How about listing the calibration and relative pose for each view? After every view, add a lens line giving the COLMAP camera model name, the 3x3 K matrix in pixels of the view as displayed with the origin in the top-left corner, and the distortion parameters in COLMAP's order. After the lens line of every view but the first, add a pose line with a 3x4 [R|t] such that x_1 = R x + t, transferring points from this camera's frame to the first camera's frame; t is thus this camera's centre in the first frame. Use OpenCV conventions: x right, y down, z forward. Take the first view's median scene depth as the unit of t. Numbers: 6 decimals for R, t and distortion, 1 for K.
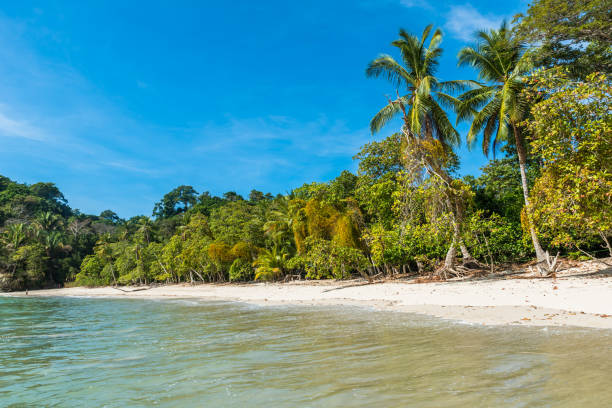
lens RADIAL K [[409.6, 0, 306.5], [0, 409.6, 208.3], [0, 0, 1]] dist [-0.003111, -0.000476]
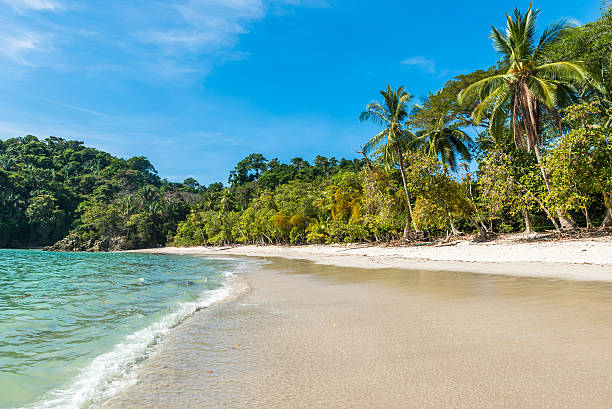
lens RADIAL K [[409.6, 0, 306.5], [0, 409.6, 208.8], [0, 0, 1]] dist [-0.003111, -0.000476]
pose [[0.985520, -0.013235, -0.169044, 0.047267], [0.030112, 0.994763, 0.097669, -0.031781], [0.166866, -0.101345, 0.980757, -0.147715]]
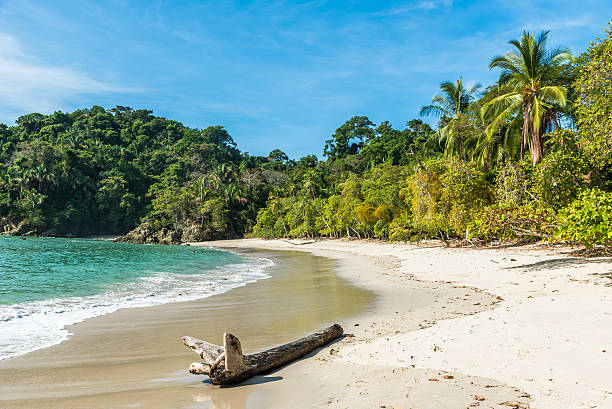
lens RADIAL K [[564.9, 0, 303.5], [0, 564.9, 206.5], [0, 0, 1]] dist [-0.011887, 0.001224]
pose [[0.917804, -0.004445, -0.397009, 0.131415], [0.058495, 0.990539, 0.124140, -0.061171], [0.392701, -0.137159, 0.909381, -0.260624]]
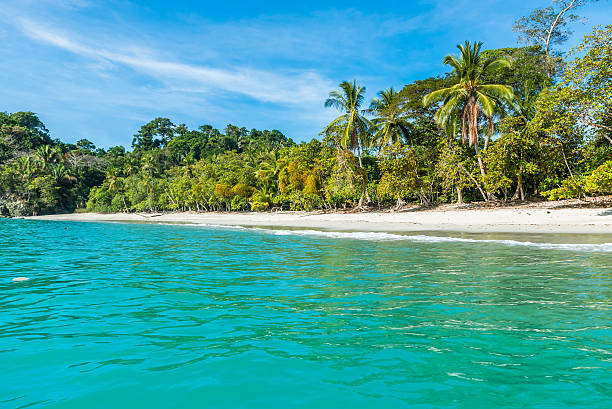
lens RADIAL K [[412.8, 0, 304.7], [0, 412.8, 206.9], [0, 0, 1]] dist [0.005694, -0.001489]
pose [[0.997453, 0.018882, 0.068787, -0.015739], [-0.029930, 0.986120, 0.163314, -0.038516], [-0.064748, -0.164957, 0.984173, -0.214671]]
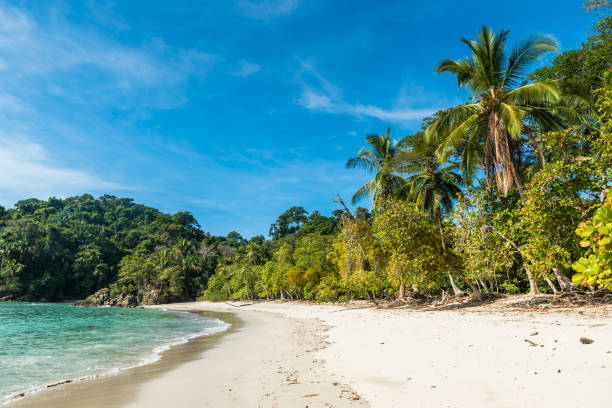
lens RADIAL K [[409.6, 0, 306.5], [0, 409.6, 208.3], [0, 0, 1]] dist [-0.003111, -0.000476]
pose [[0.958238, -0.054454, -0.280741, 0.092930], [0.046436, 0.998303, -0.035139, -0.029083], [0.282178, 0.020635, 0.959140, -0.104041]]
